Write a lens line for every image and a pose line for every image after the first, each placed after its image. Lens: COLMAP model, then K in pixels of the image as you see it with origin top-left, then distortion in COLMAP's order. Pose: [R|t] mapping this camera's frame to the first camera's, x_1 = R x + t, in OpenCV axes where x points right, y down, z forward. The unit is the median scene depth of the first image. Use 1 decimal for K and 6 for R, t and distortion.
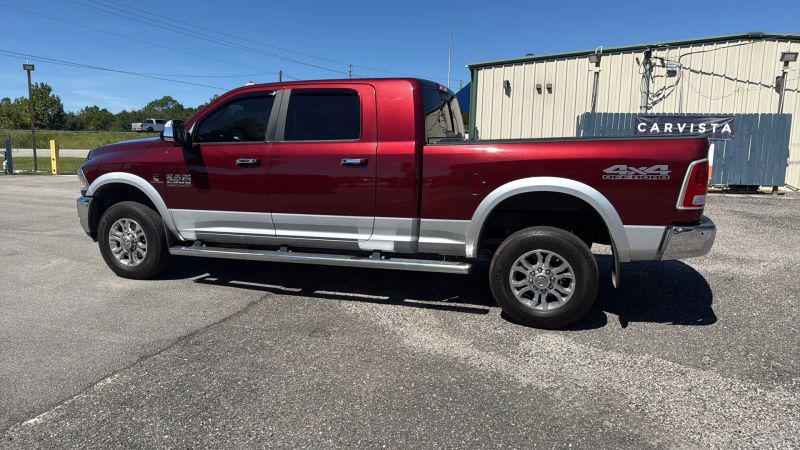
lens RADIAL K [[537.2, 0, 398.2], [0, 537.2, 226.9], [0, 0, 1]] dist [0.045789, -0.049579]
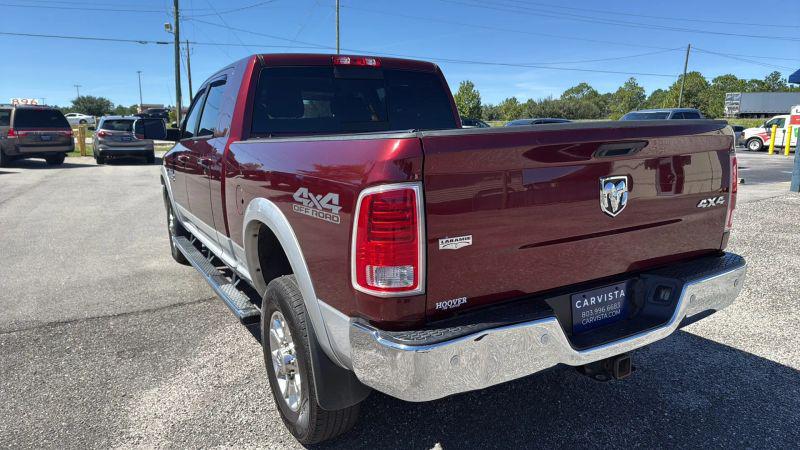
lens RADIAL K [[537.2, 0, 402.6], [0, 537.2, 225.9], [0, 0, 1]] dist [0.045789, -0.049579]
pose [[0.744240, 0.104273, -0.659723, 0.239744], [-0.088449, 0.994426, 0.057393, -0.033117], [0.662030, 0.015638, 0.749314, 0.190545]]
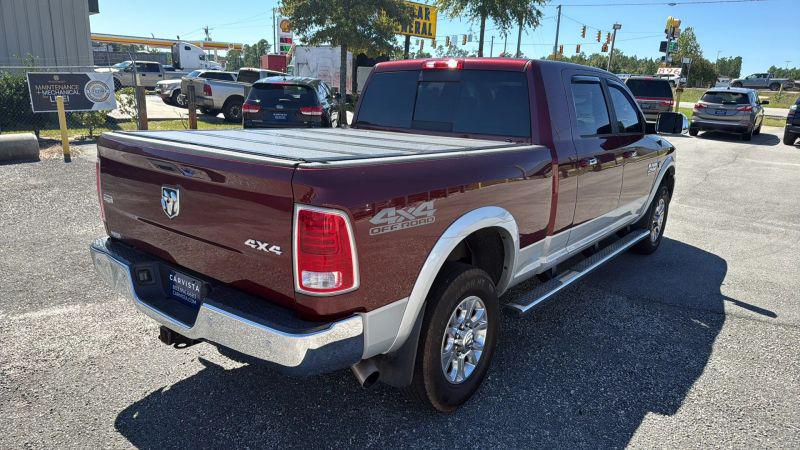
lens RADIAL K [[537.2, 0, 393.6], [0, 537.2, 229.2], [0, 0, 1]] dist [0.045789, -0.049579]
pose [[-0.350786, 0.228463, -0.908160, 0.327832], [-0.185280, 0.933681, 0.306449, -0.100134], [0.917944, 0.275762, -0.285193, 0.465282]]
